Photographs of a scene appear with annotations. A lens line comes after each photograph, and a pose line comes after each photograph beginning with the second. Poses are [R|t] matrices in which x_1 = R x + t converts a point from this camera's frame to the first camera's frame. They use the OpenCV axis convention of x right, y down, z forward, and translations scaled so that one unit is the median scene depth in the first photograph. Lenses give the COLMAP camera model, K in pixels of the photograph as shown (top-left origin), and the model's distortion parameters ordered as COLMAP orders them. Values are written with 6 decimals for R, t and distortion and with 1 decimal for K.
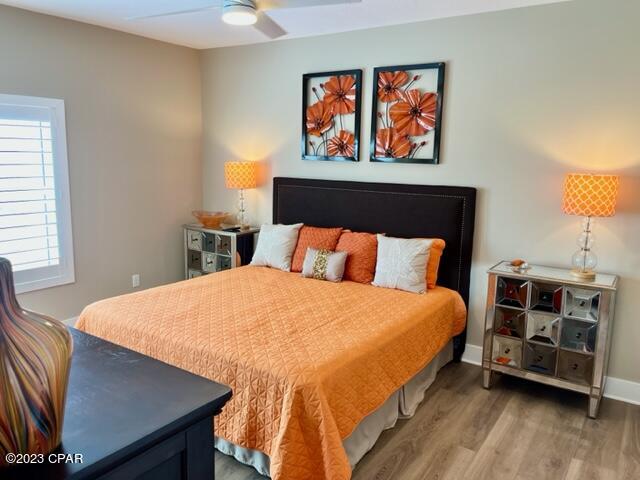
lens RADIAL K [[489.4, 0, 323.4], [0, 489.4, 239.2], [0, 0, 1]] dist [0.059577, -0.096947]
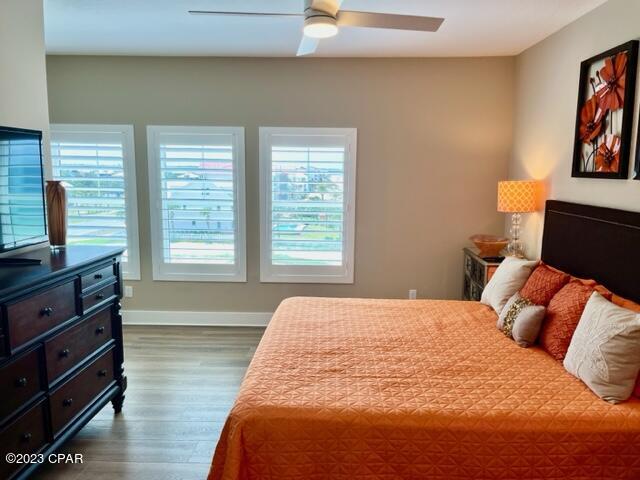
lens RADIAL K [[489.4, 0, 323.4], [0, 489.4, 239.2], [0, 0, 1]] dist [0.059577, -0.096947]
pose [[0.523935, 0.102322, -0.845590, 0.477099], [-0.139374, 0.989676, 0.033400, -0.051370], [0.840278, 0.100354, 0.532787, 0.361502]]
